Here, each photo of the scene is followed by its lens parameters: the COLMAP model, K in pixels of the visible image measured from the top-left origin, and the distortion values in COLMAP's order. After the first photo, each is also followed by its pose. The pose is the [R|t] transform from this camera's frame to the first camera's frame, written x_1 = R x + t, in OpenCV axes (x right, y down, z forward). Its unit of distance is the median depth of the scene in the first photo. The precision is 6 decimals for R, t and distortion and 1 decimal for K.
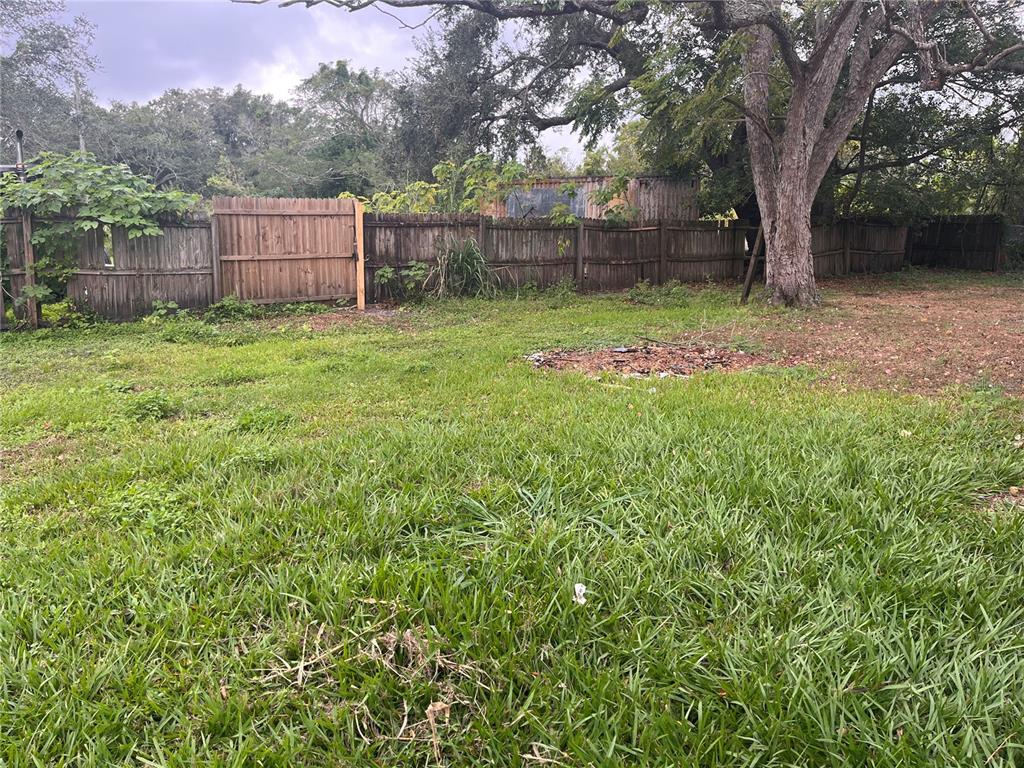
lens RADIAL K [[772.1, 0, 505.0], [0, 772.1, 385.7], [0, 0, 1]] dist [0.057828, -0.082540]
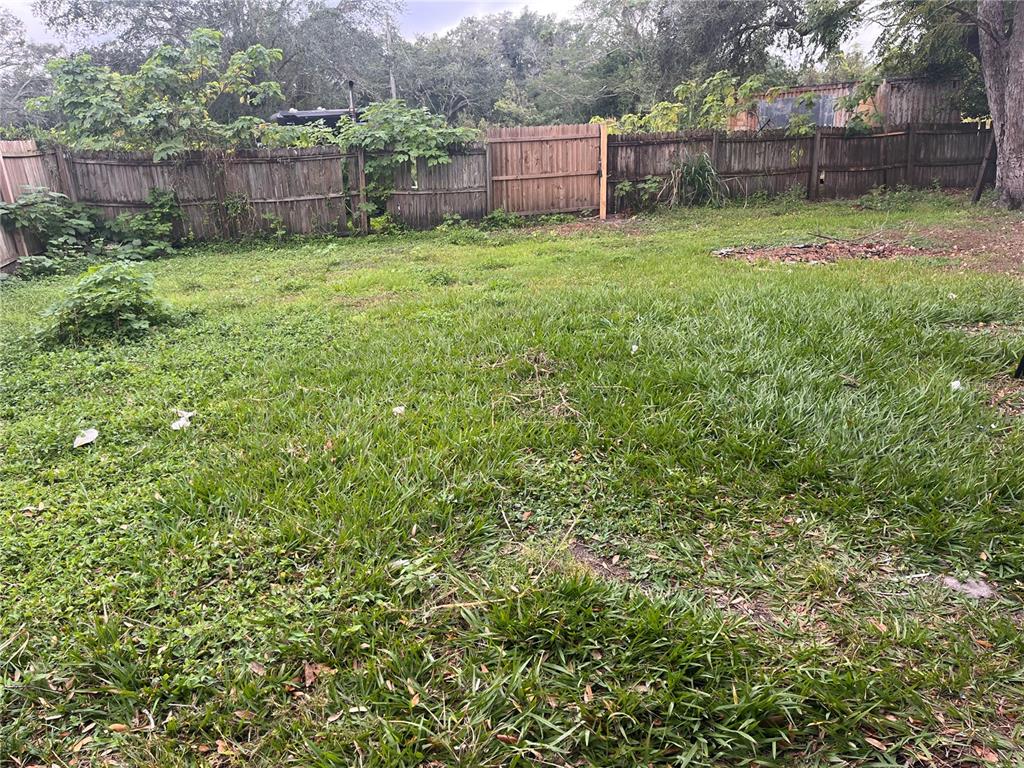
lens RADIAL K [[772.1, 0, 506.0], [0, 772.1, 385.6], [0, 0, 1]] dist [0.057828, -0.082540]
pose [[0.939655, 0.059233, -0.336957, 0.089880], [-0.023937, 0.993867, 0.107960, 0.030716], [0.341285, -0.093380, 0.935310, -0.184618]]
